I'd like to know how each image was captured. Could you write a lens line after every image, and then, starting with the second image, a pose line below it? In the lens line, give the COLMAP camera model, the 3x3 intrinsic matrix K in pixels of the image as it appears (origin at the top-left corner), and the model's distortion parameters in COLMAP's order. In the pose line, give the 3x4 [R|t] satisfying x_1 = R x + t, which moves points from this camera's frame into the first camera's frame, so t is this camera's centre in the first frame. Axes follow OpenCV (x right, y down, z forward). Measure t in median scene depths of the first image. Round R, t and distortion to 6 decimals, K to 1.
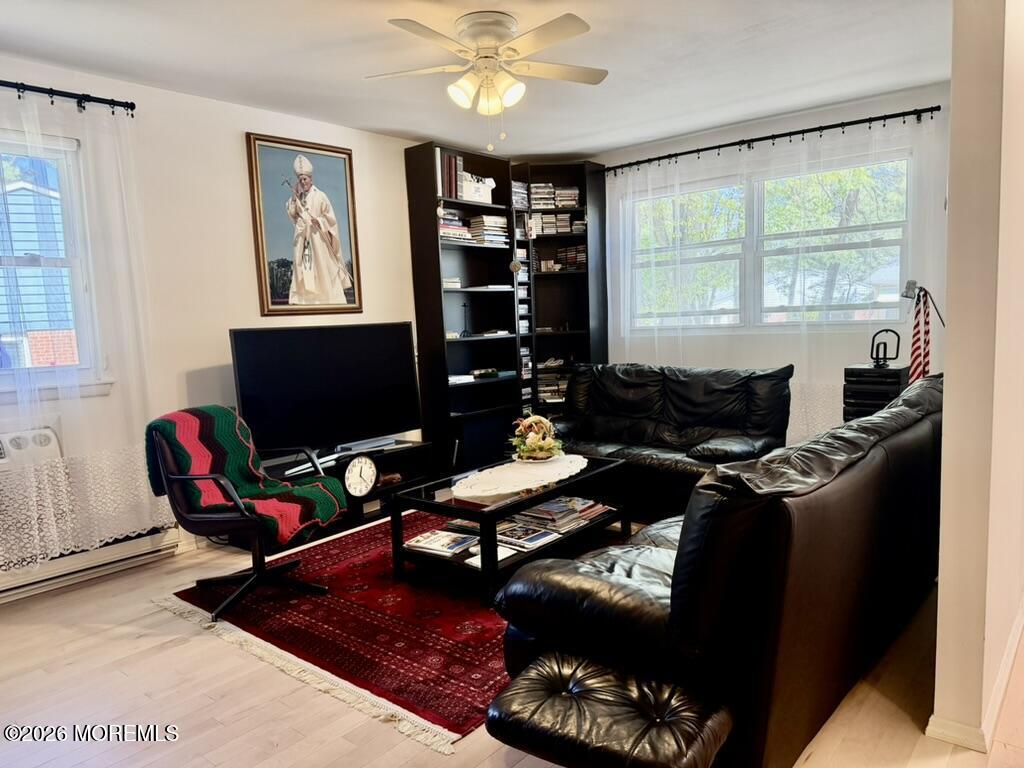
lens RADIAL K [[711.0, 0, 515.0], [0, 711.0, 393.5], [0, 0, 1]] dist [-0.001693, -0.007607]
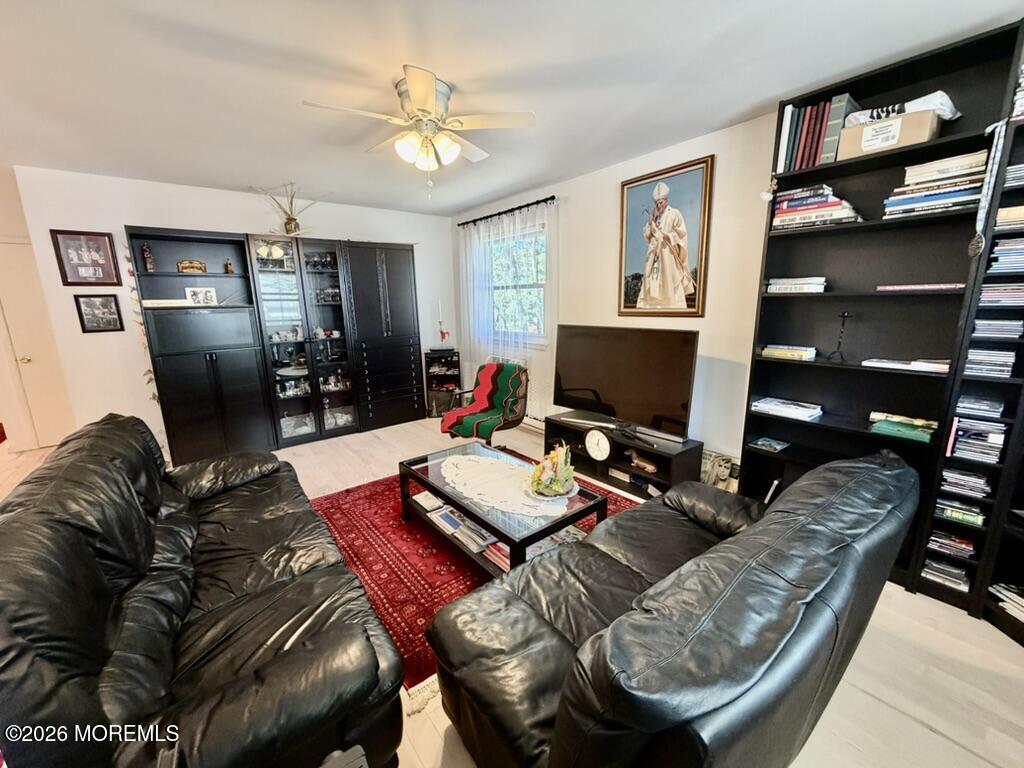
lens RADIAL K [[406.9, 0, 510.9], [0, 406.9, 378.6], [0, 0, 1]] dist [0.000522, -0.000254]
pose [[-0.205088, 0.213798, -0.955107, 0.463489], [-0.092911, 0.967190, 0.236454, -0.151137], [0.974324, 0.137234, -0.178495, 0.898601]]
